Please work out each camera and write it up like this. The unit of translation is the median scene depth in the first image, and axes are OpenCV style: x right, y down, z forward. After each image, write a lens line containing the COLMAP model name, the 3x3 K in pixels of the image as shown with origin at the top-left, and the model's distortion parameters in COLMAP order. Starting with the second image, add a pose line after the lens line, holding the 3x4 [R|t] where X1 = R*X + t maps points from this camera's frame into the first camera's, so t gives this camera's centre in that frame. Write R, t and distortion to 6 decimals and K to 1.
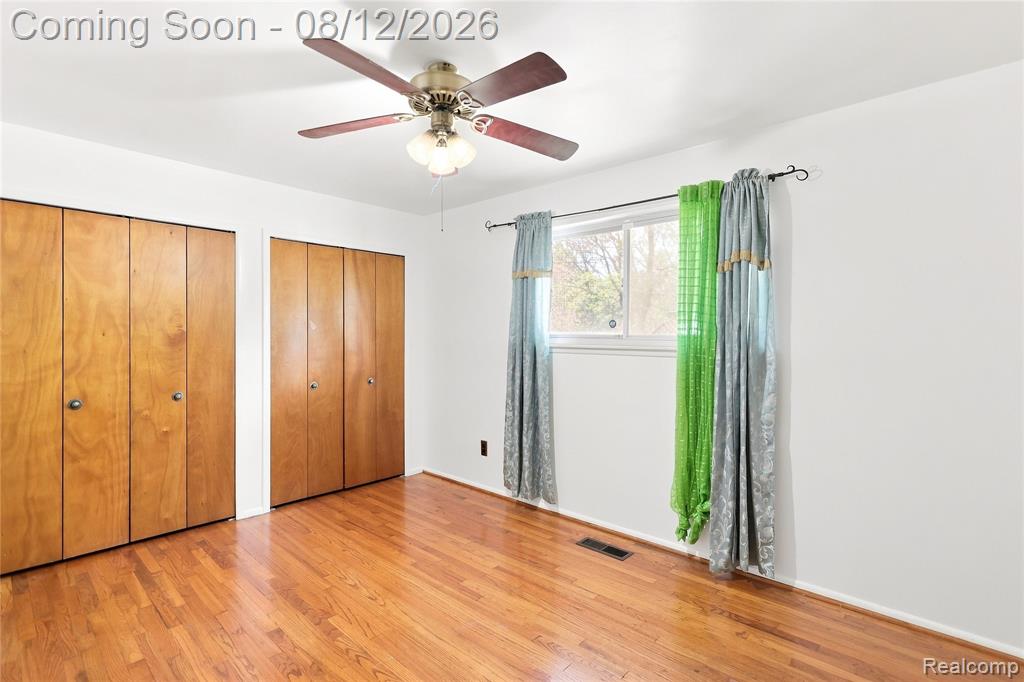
lens RADIAL K [[479.1, 0, 514.0], [0, 479.1, 335.4], [0, 0, 1]] dist [0.002051, 0.000765]
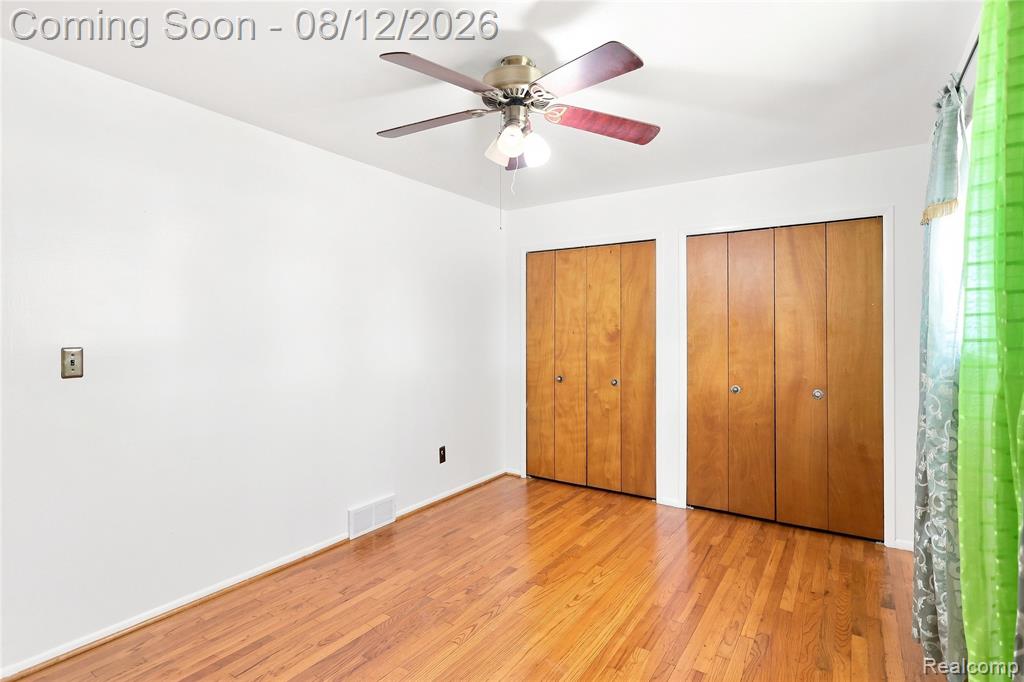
lens RADIAL K [[509.5, 0, 513.3], [0, 509.5, 323.4], [0, 0, 1]] dist [0.000609, 0.000099]
pose [[0.154609, -0.017210, -0.987826, 0.576420], [-0.001378, 0.999844, -0.017635, -0.001484], [0.987975, 0.004088, 0.154561, 0.550584]]
